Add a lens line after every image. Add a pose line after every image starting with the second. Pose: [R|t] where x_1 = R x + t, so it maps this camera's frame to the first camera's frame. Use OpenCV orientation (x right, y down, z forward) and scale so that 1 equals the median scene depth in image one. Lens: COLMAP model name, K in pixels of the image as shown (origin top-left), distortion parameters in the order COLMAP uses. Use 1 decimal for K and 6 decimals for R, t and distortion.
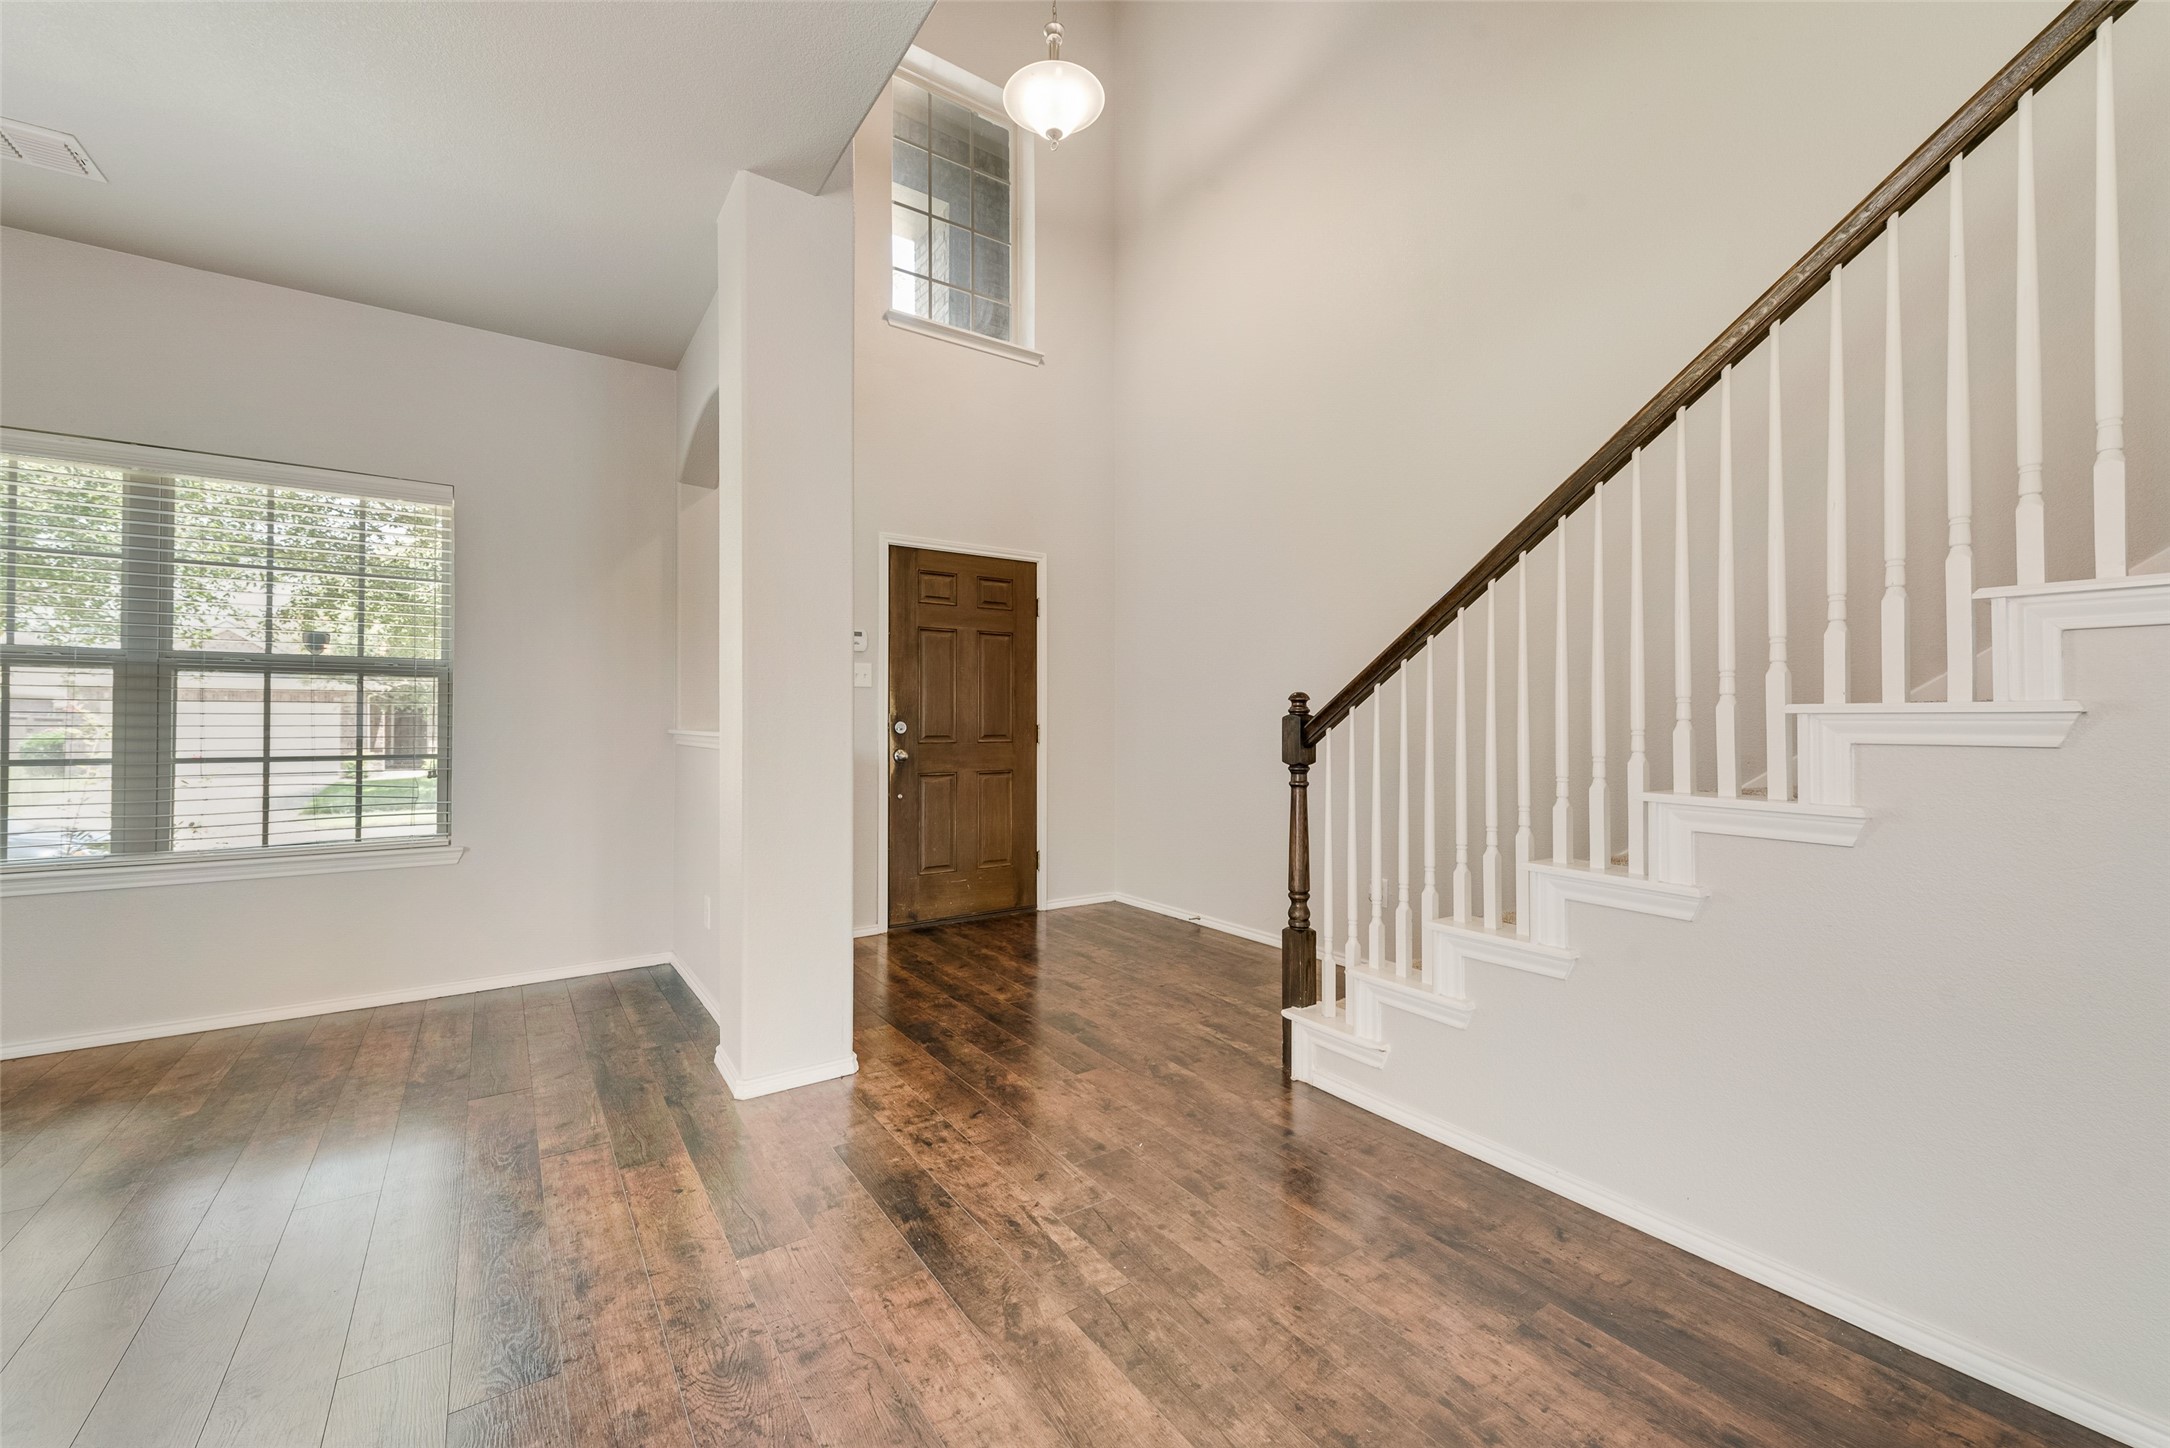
lens RADIAL K [[869.9, 0, 1102.3], [0, 869.9, 721.9], [0, 0, 1]] dist [0.001627, -0.000311]
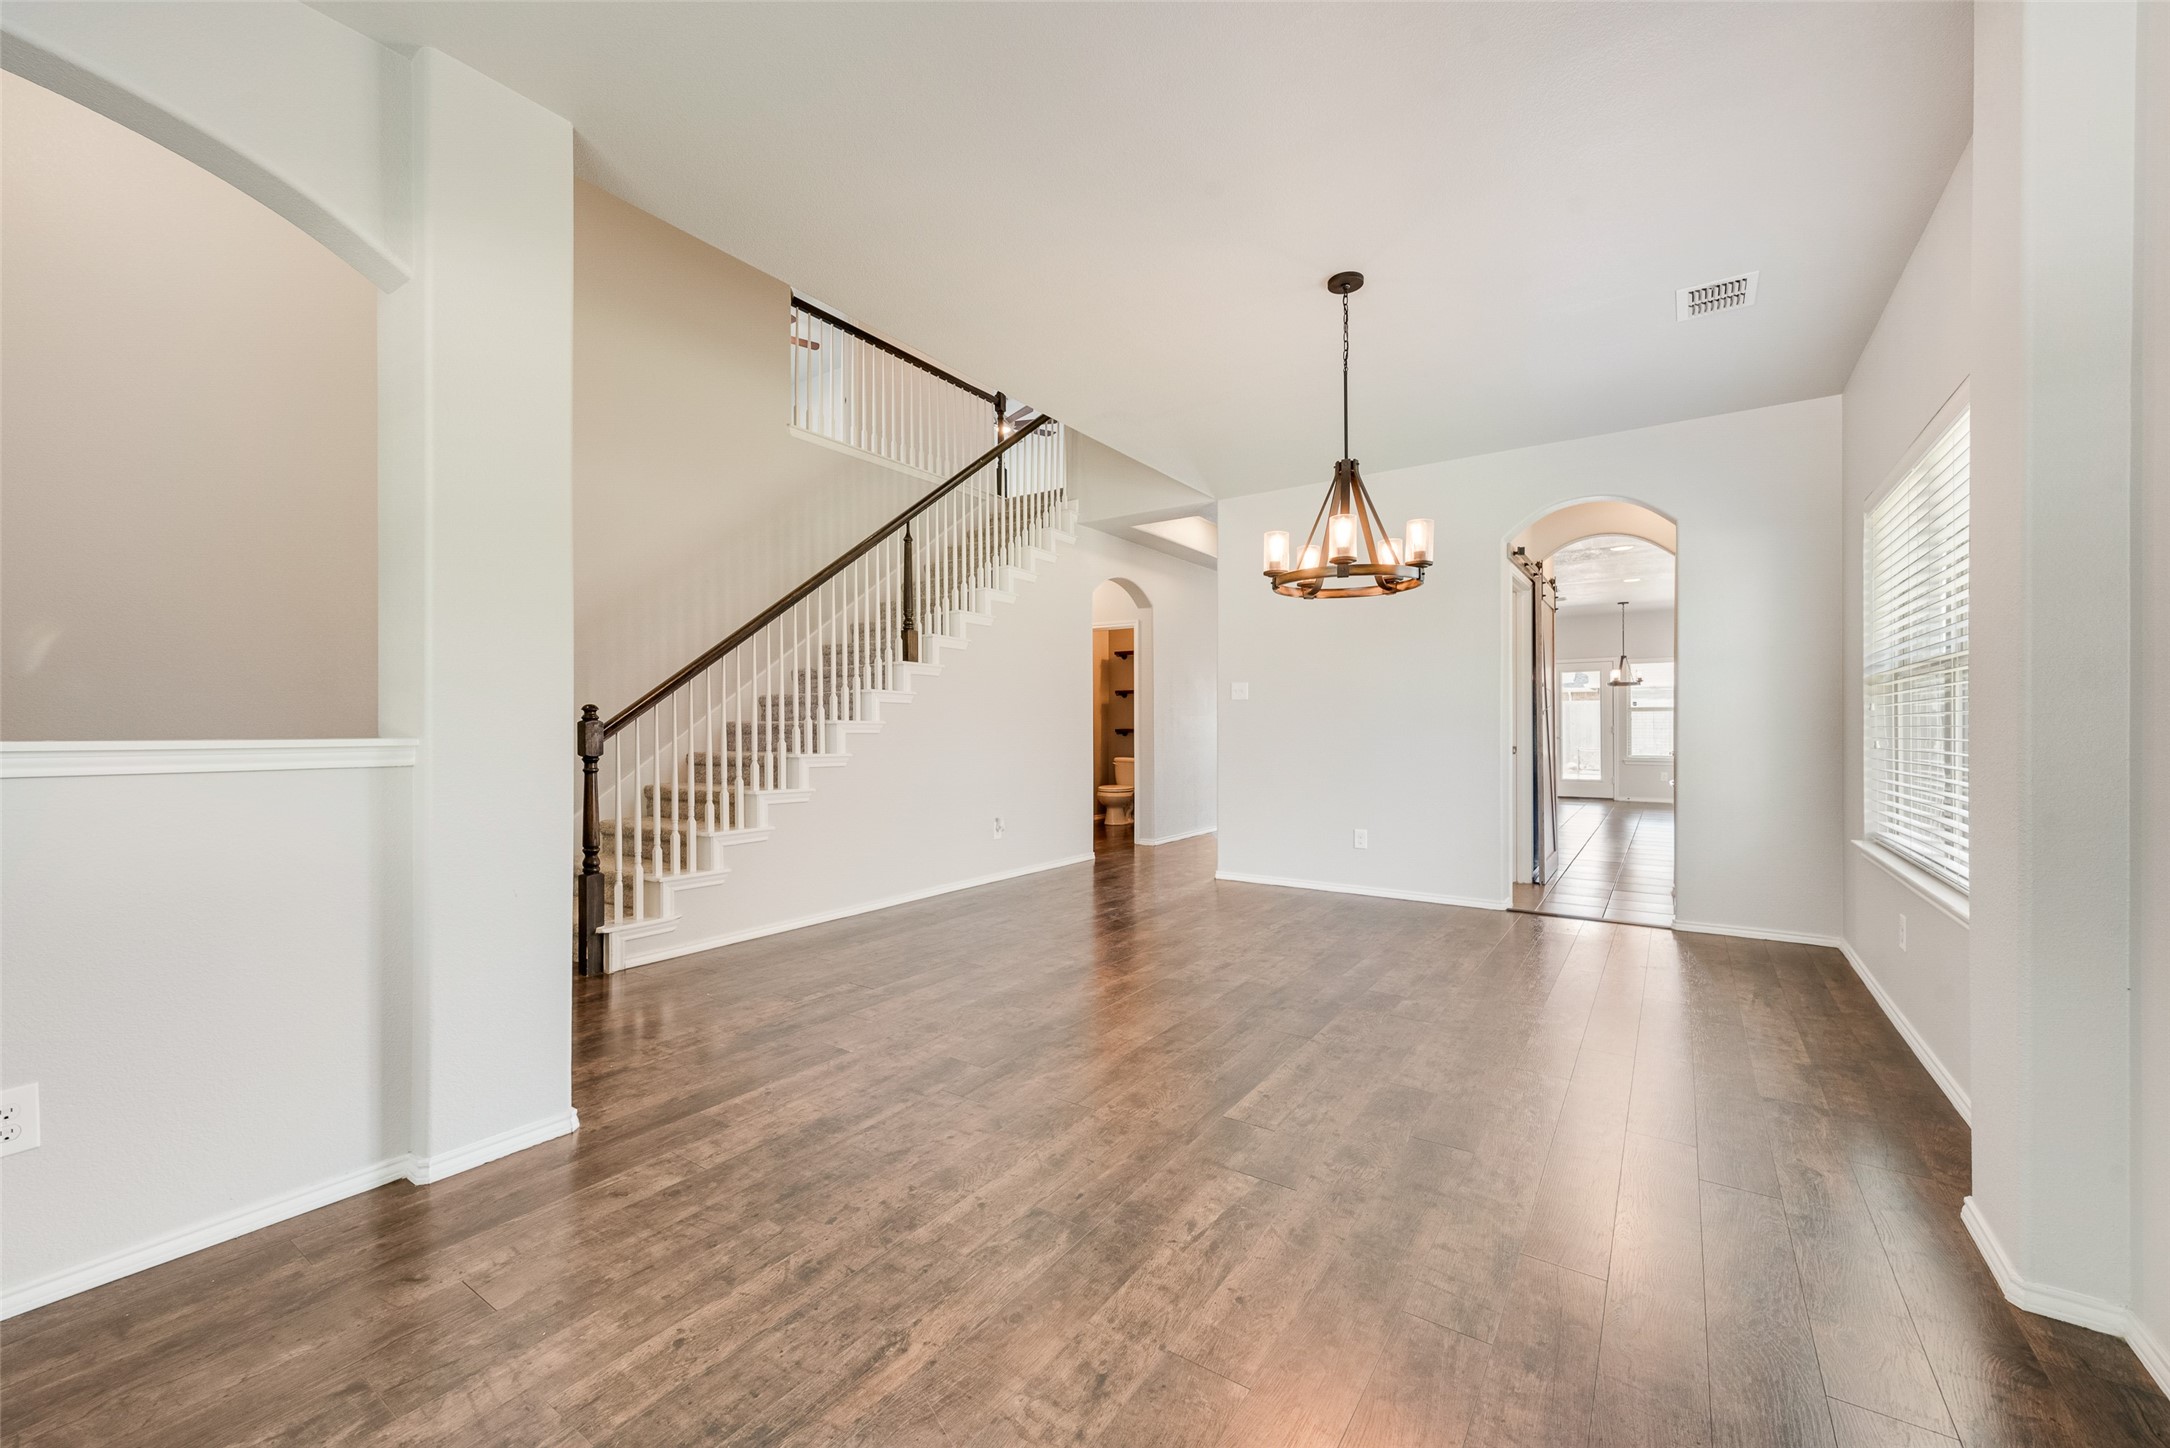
lens RADIAL K [[869.9, 0, 1090.3], [0, 869.9, 723.7], [0, 0, 1]] dist [0.001627, -0.000311]
pose [[-0.355938, -0.008164, 0.934474, -1.765127], [-0.013167, 0.999906, 0.003721, -0.025945], [-0.934417, -0.010979, -0.356012, 0.958166]]
